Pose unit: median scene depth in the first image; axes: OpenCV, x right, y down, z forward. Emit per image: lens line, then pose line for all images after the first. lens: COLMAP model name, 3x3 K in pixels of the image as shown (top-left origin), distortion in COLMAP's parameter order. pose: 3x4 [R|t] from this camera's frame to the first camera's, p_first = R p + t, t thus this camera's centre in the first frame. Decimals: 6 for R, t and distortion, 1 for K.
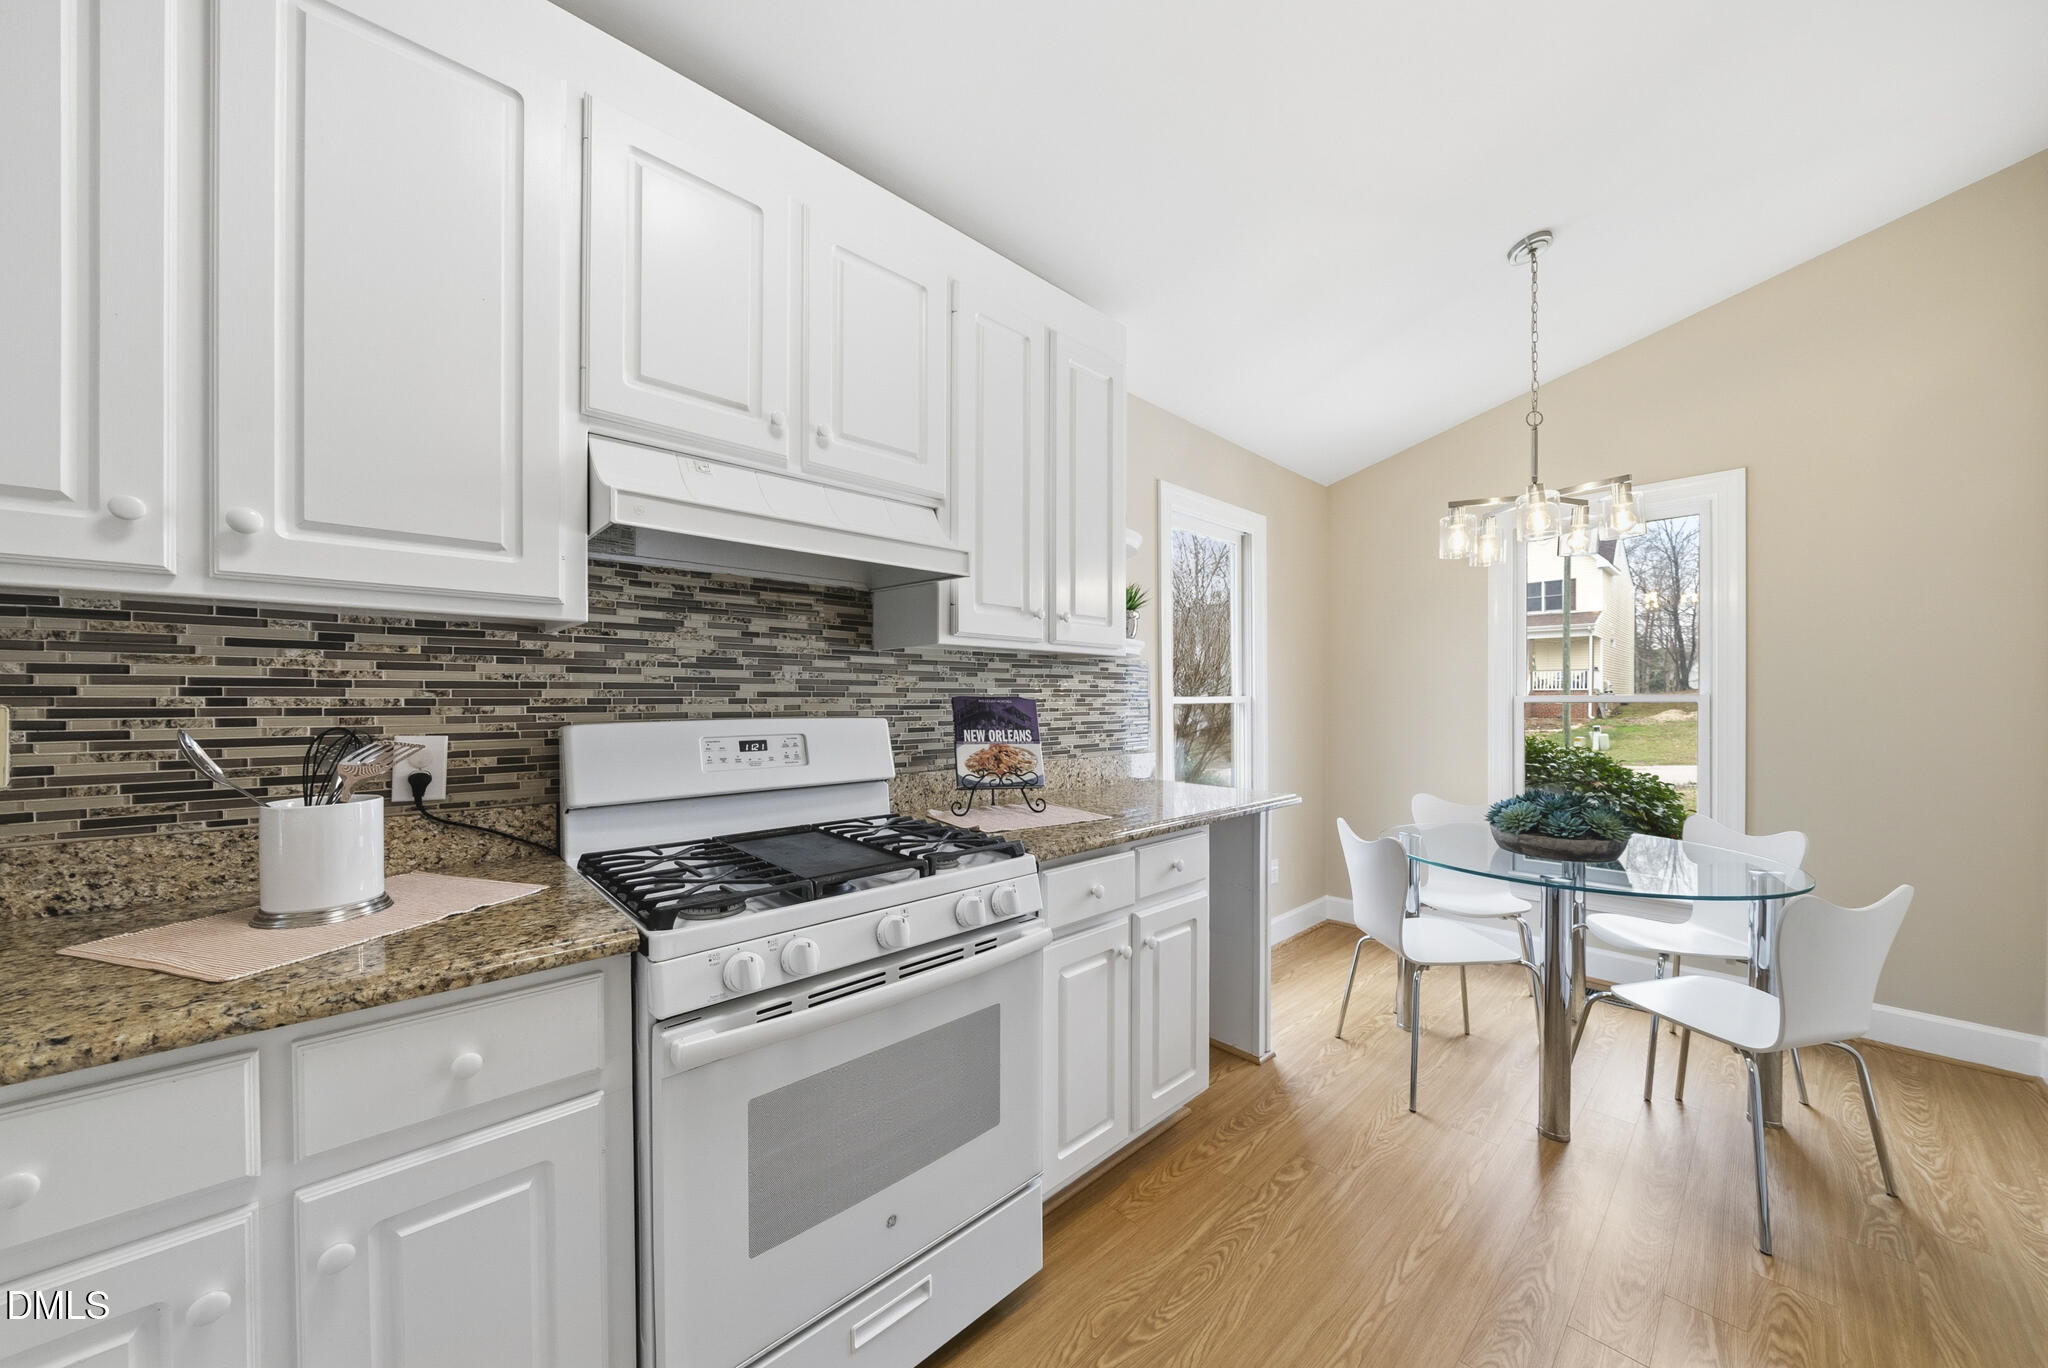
lens RADIAL K [[694.8, 0, 1030.9], [0, 694.8, 704.7], [0, 0, 1]] dist [-0.004910, -0.000280]
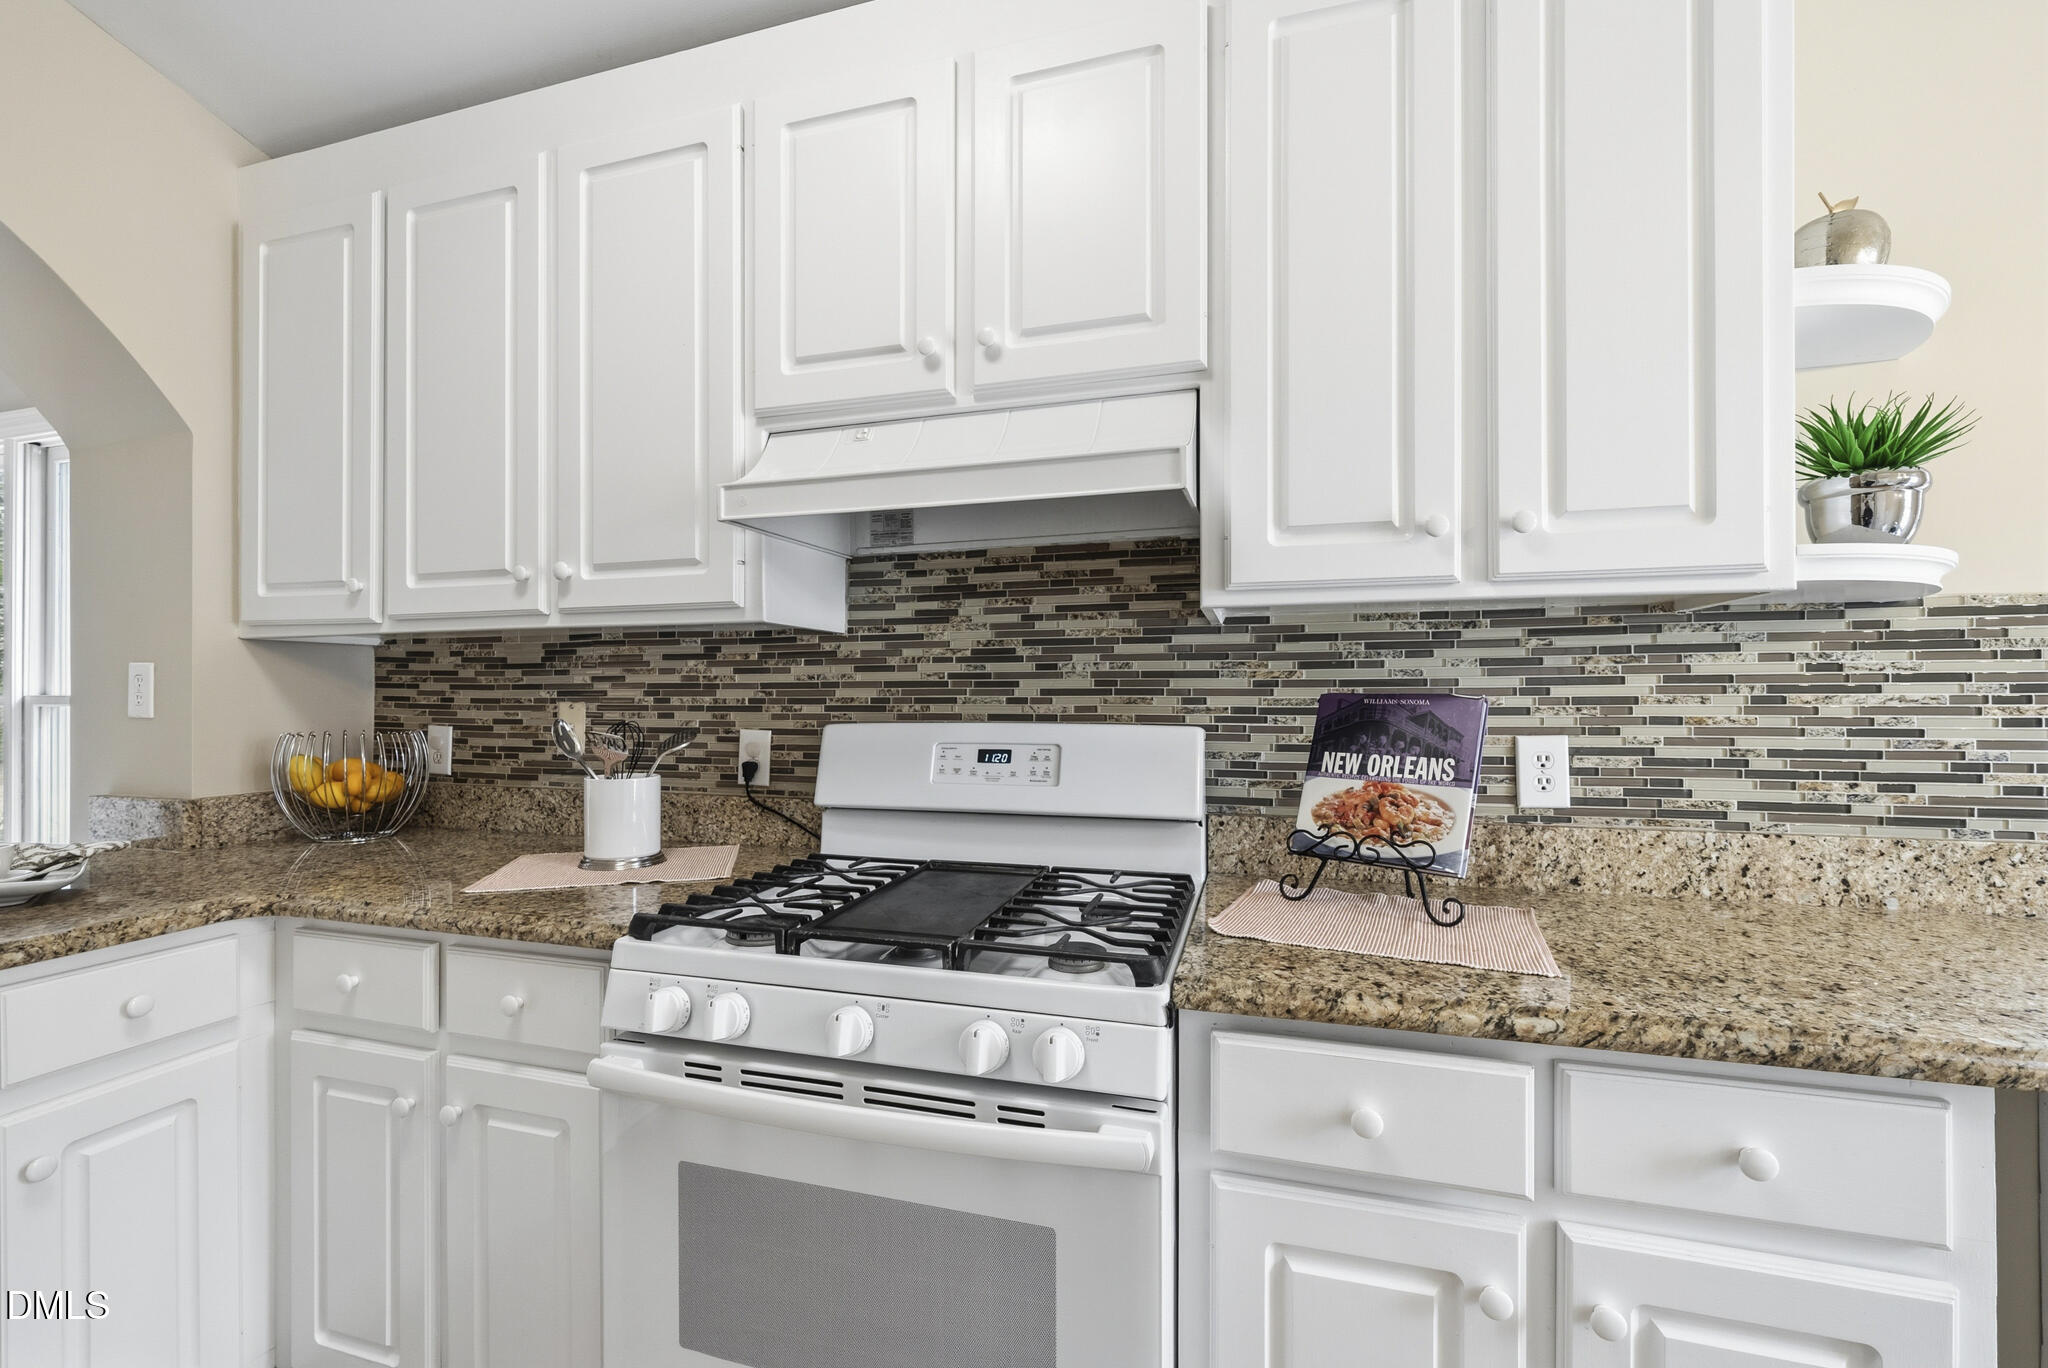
lens RADIAL K [[847.2, 0, 1026.2], [0, 847.2, 695.4], [0, 0, 1]] dist [-0.003794, 0.000296]
pose [[0.508389, -0.003798, -0.861119, 0.436878], [-0.006303, 0.999947, -0.008132, -0.003208], [0.861105, 0.009562, 0.508338, 0.499287]]
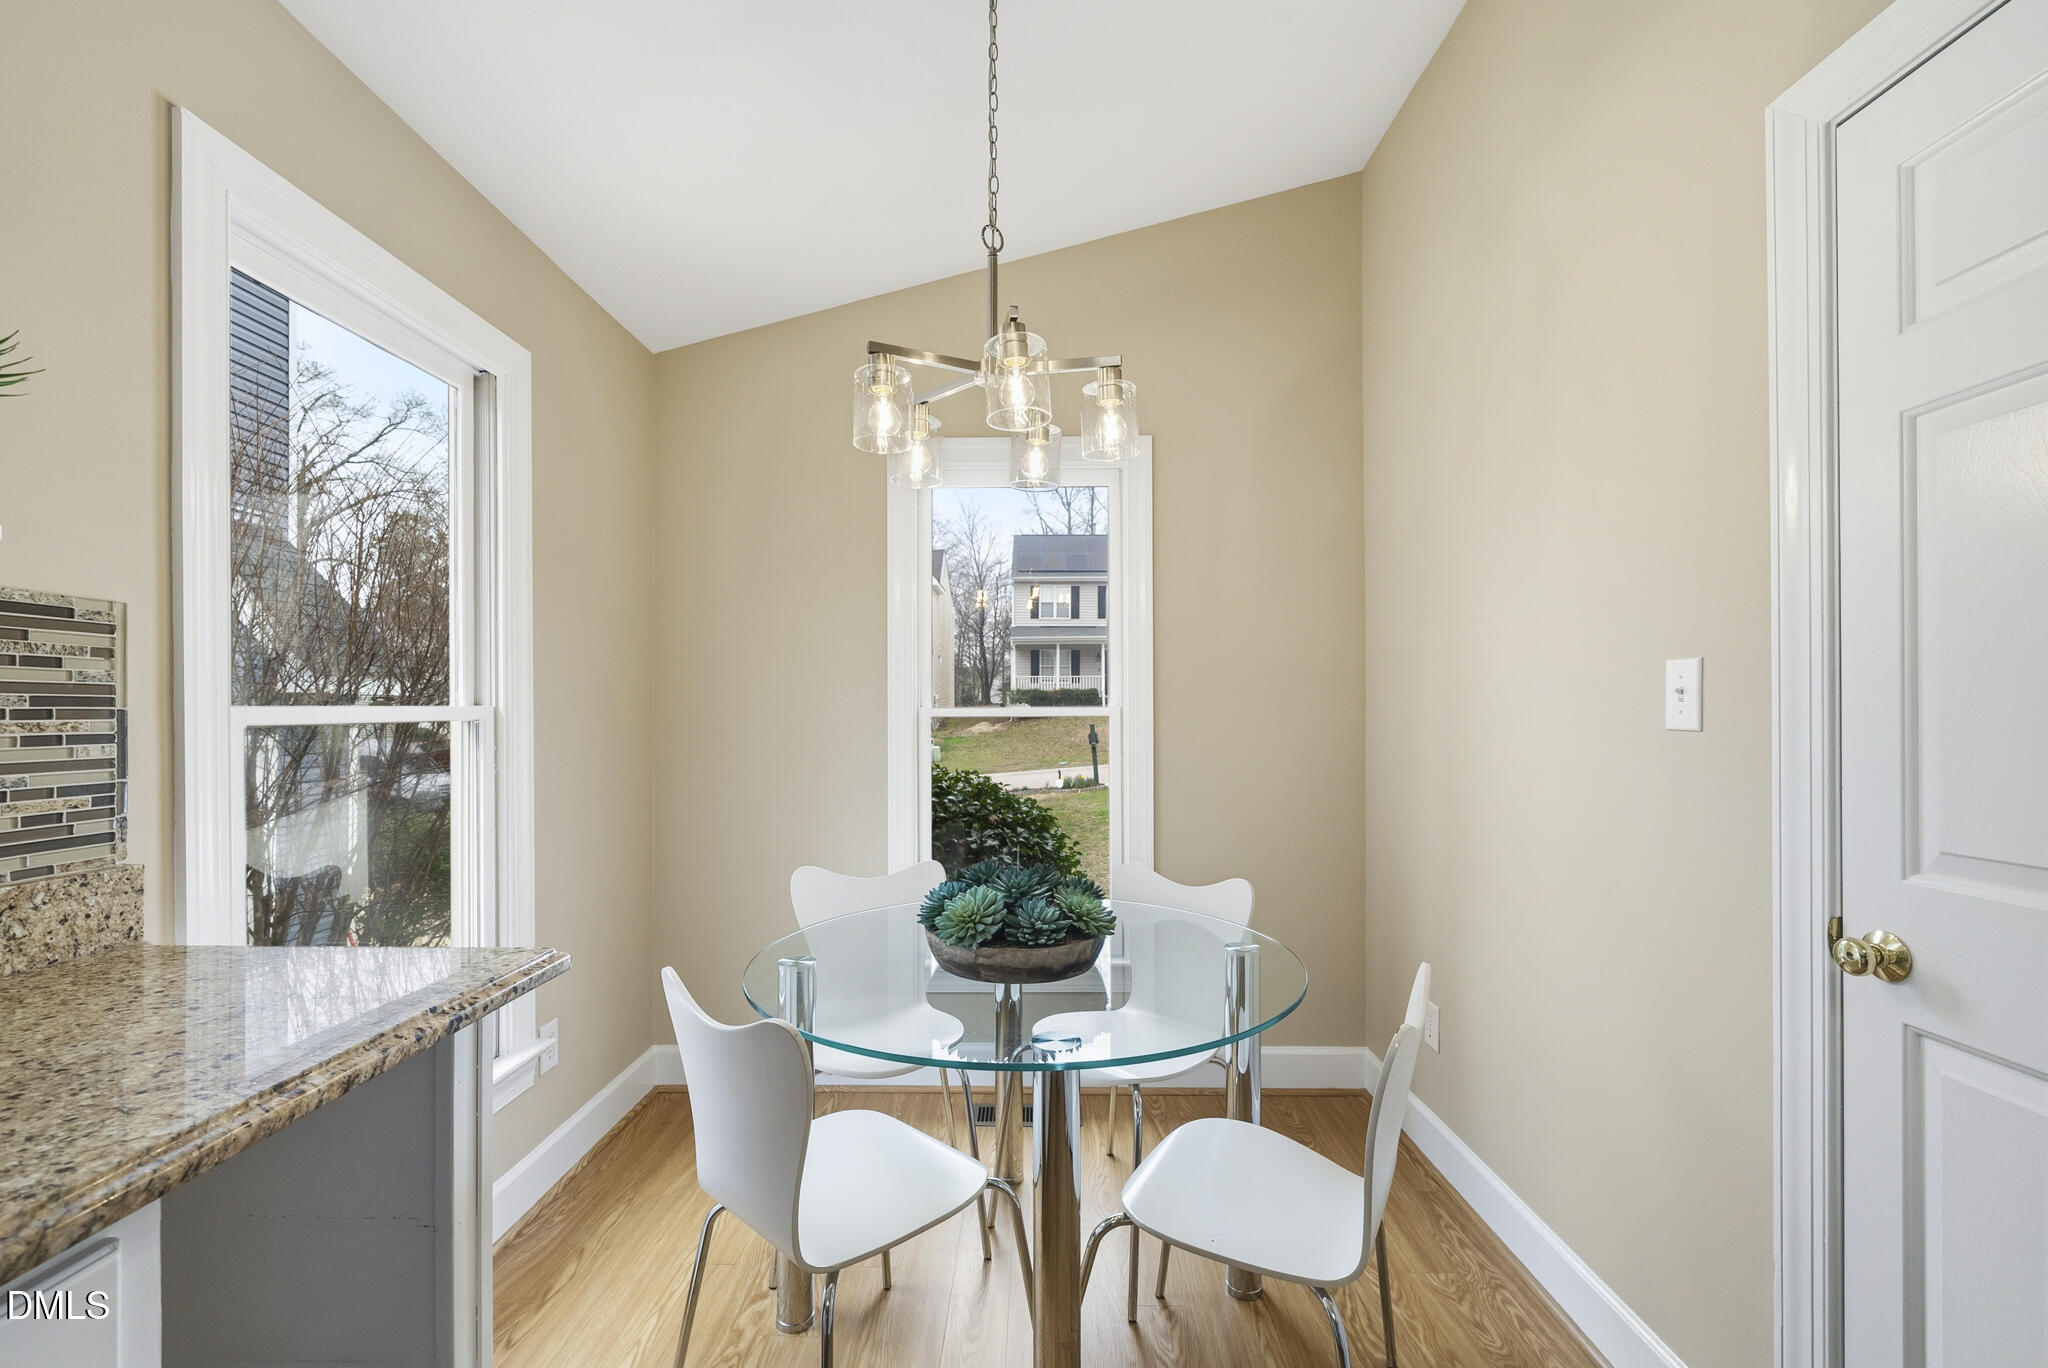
lens RADIAL K [[847.2, 0, 1019.7], [0, 847.2, 707.6], [0, 0, 1]] dist [-0.003794, 0.000296]
pose [[0.699154, 0.003944, 0.714960, 0.306810], [0.006068, 0.999916, -0.011451, -0.004196], [-0.714946, 0.012344, 0.699071, 0.649028]]
